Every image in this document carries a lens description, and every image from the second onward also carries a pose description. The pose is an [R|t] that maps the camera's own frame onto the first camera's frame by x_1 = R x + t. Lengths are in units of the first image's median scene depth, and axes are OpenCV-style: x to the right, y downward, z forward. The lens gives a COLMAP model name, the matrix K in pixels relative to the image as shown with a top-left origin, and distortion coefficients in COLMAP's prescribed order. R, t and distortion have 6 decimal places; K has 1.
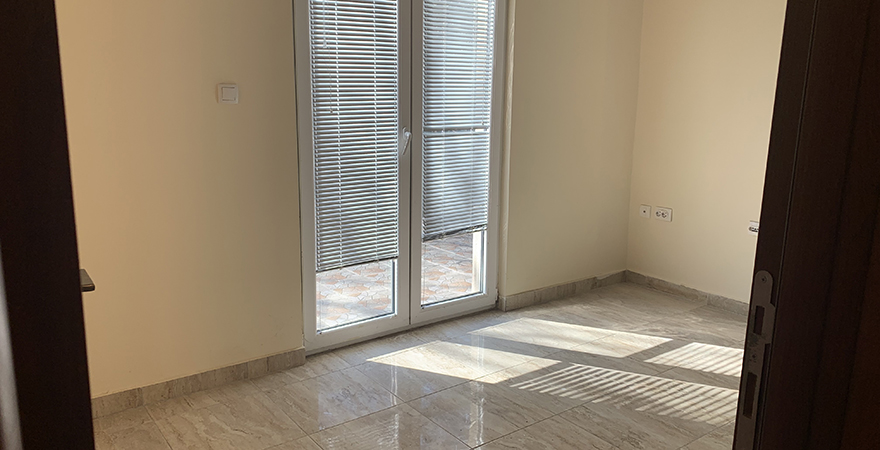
lens RADIAL K [[680.5, 0, 443.0], [0, 680.5, 226.8], [0, 0, 1]] dist [0.043629, 0.001074]
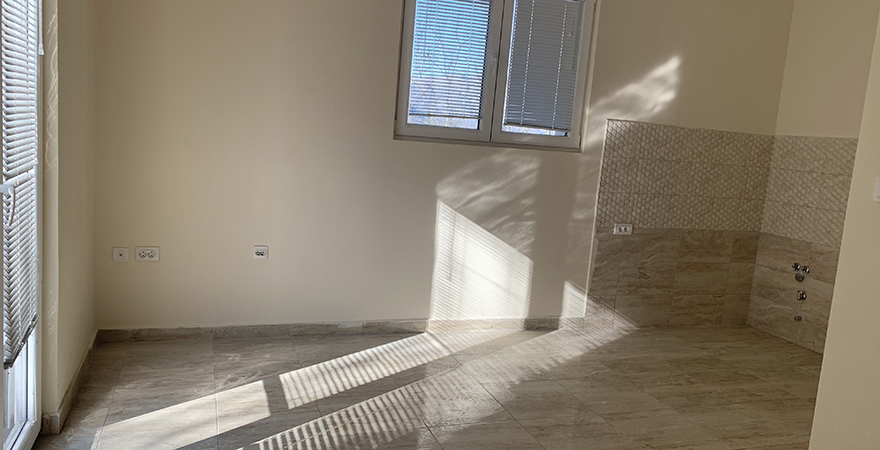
lens RADIAL K [[680.5, 0, 442.5], [0, 680.5, 223.7], [0, 0, 1]] dist [0.043629, 0.001074]
pose [[0.288458, -0.126039, 0.949161, -0.479644], [0.124924, 0.987779, 0.093201, -0.111296], [-0.949308, 0.091688, 0.300678, 0.459987]]
